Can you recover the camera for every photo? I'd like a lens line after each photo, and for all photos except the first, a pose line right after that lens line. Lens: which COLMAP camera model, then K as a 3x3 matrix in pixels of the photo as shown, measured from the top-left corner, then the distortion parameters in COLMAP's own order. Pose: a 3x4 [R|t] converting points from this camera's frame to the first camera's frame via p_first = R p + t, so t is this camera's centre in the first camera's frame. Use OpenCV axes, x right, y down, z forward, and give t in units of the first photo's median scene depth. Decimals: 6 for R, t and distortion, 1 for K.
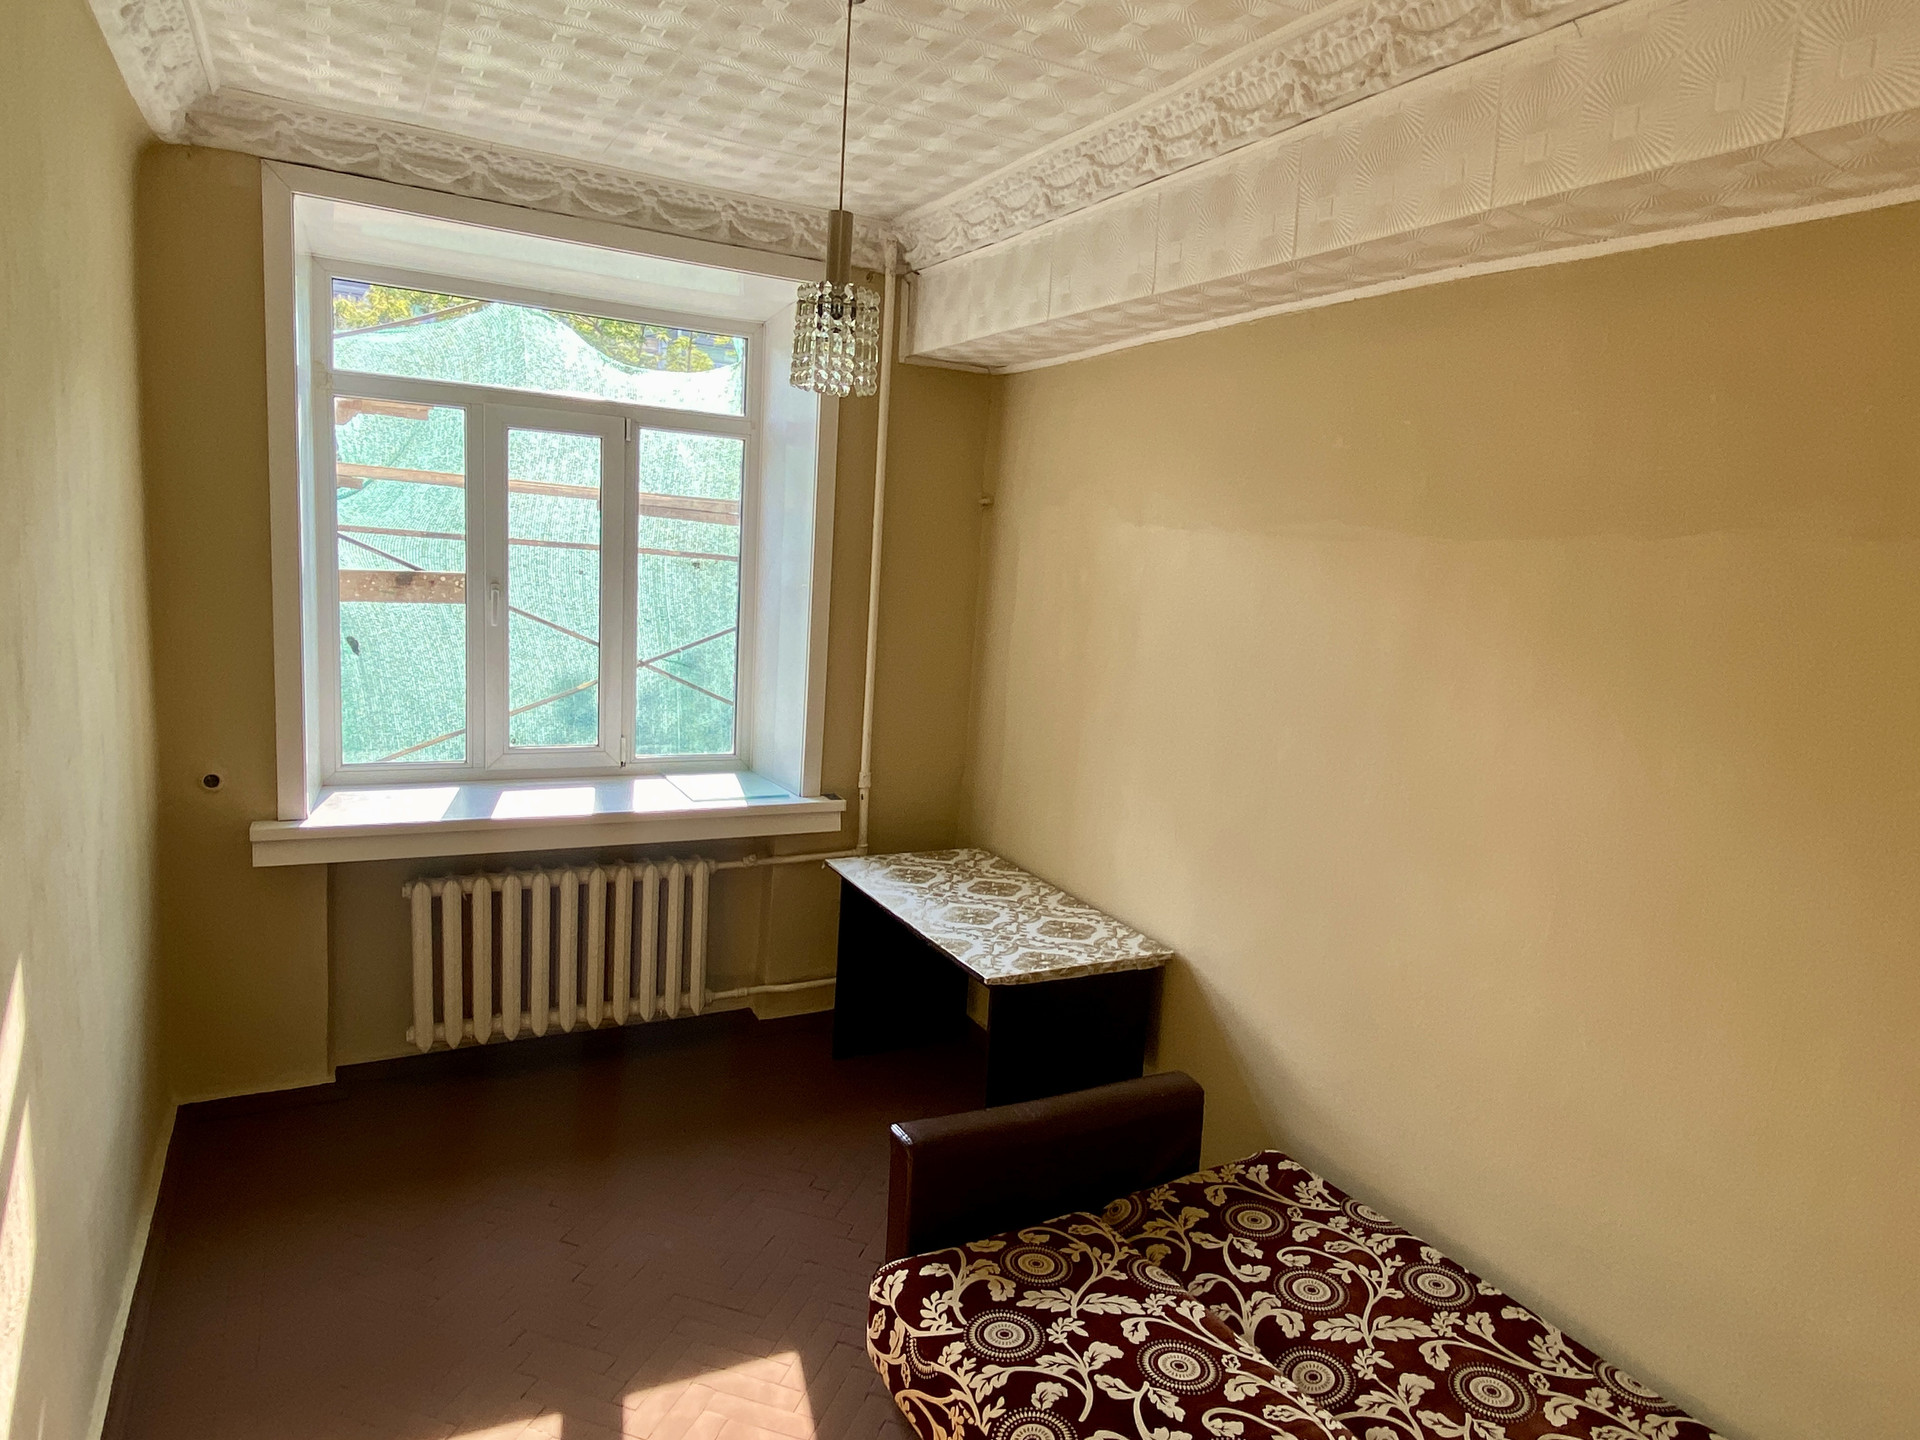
lens RADIAL K [[1190.6, 0, 960.0], [0, 1190.6, 720.0], [0, 0, 1]] dist [0.041377, -0.001850]
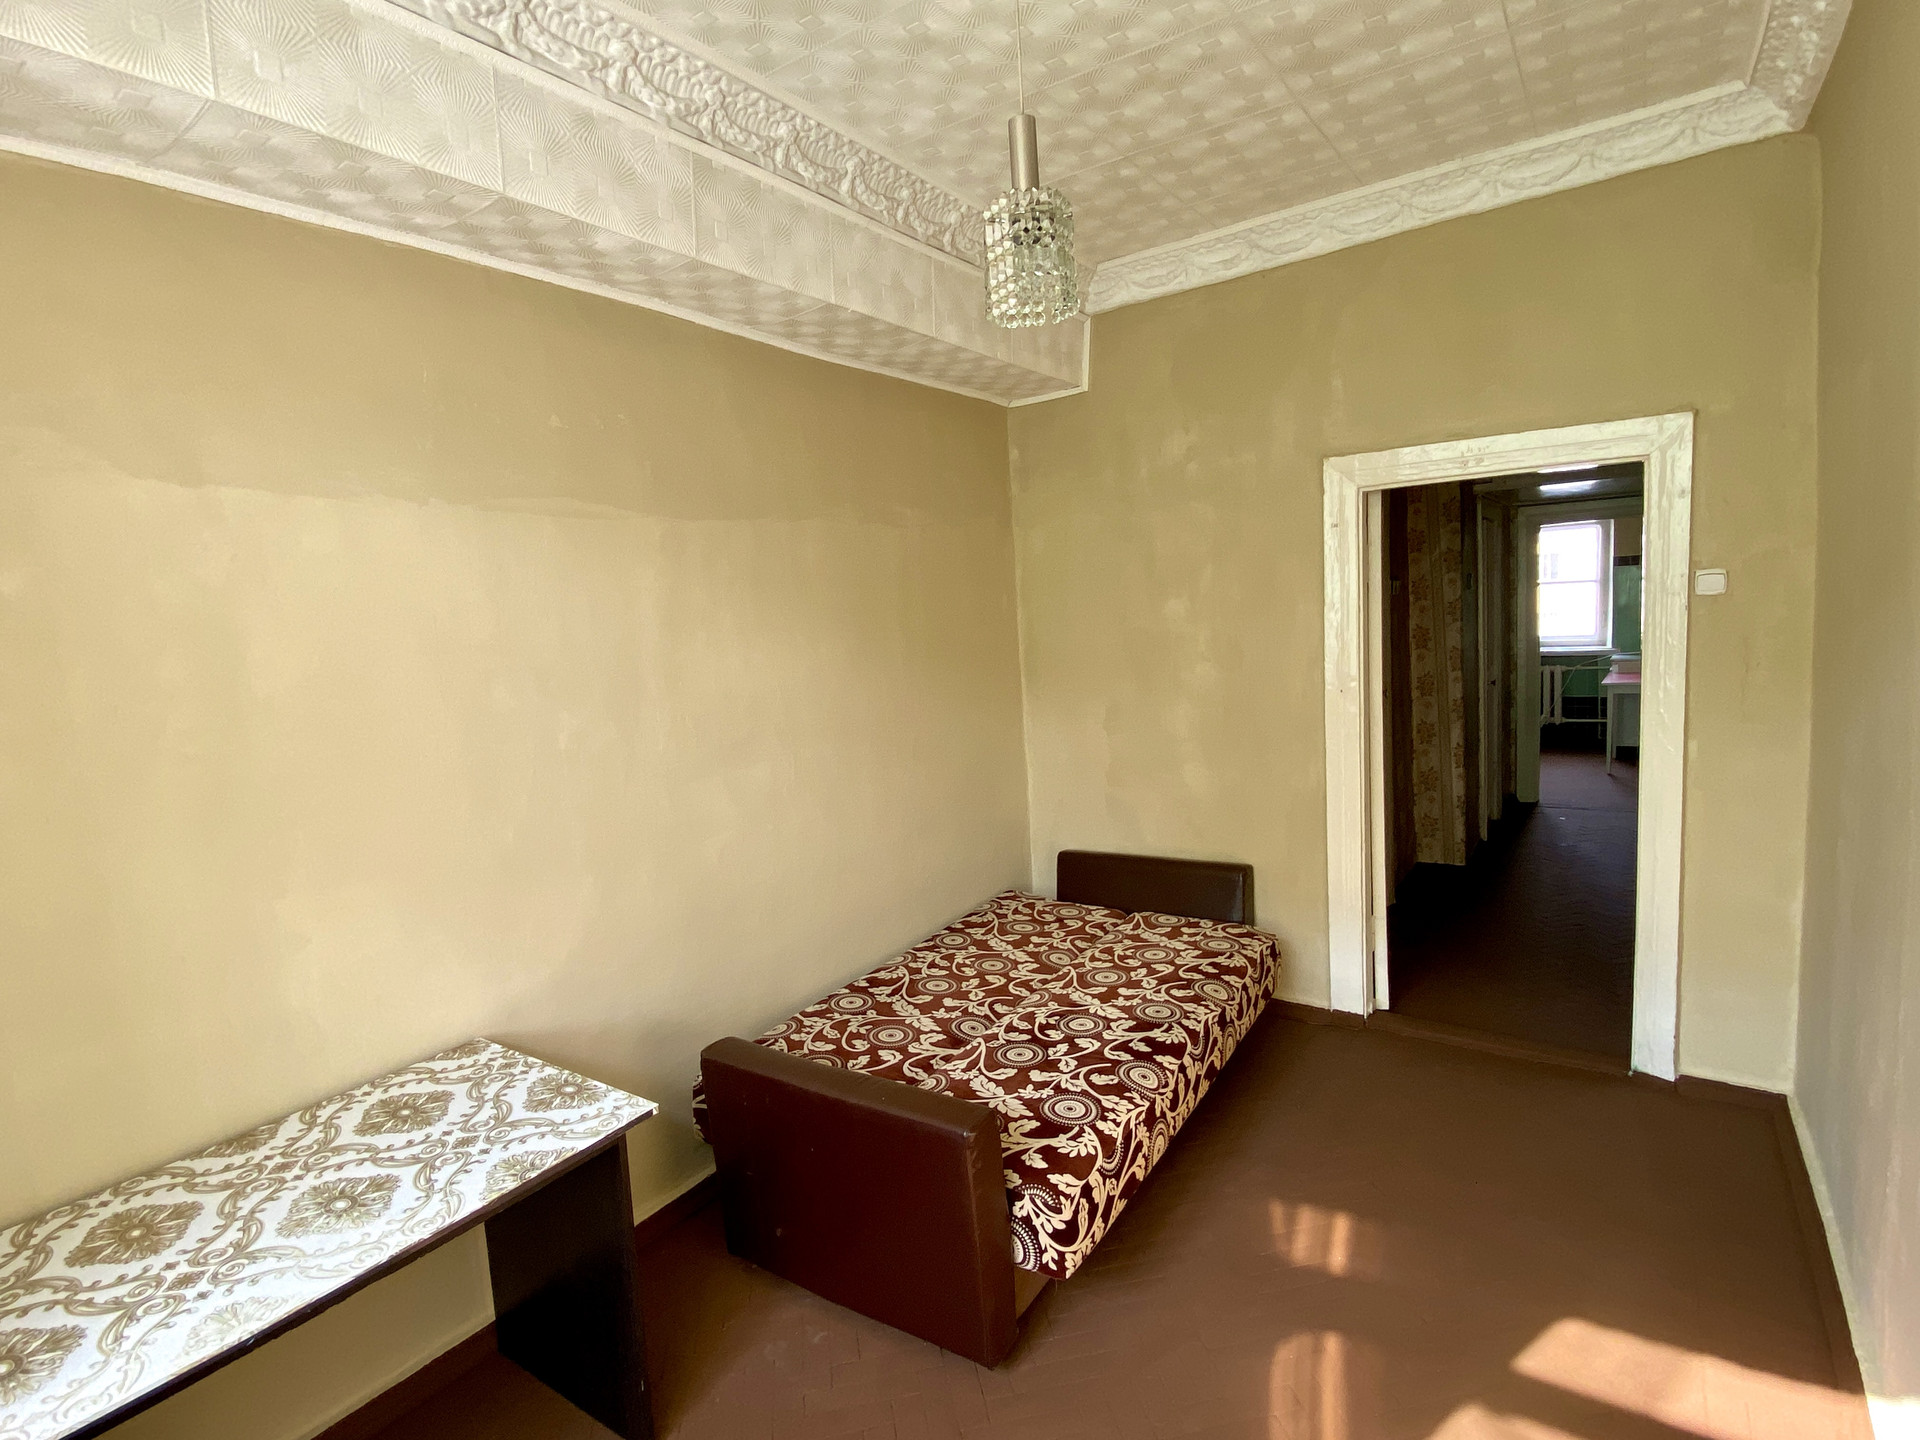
lens RADIAL K [[955.4, 0, 960.0], [0, 955.4, 720.0], [0, 0, 1]] dist [0.000775, -0.000457]
pose [[-0.468539, -0.139947, 0.872288, -0.633062], [0.161918, 0.957044, 0.240517, -0.139027], [-0.868478, 0.253931, -0.425752, 1.204946]]
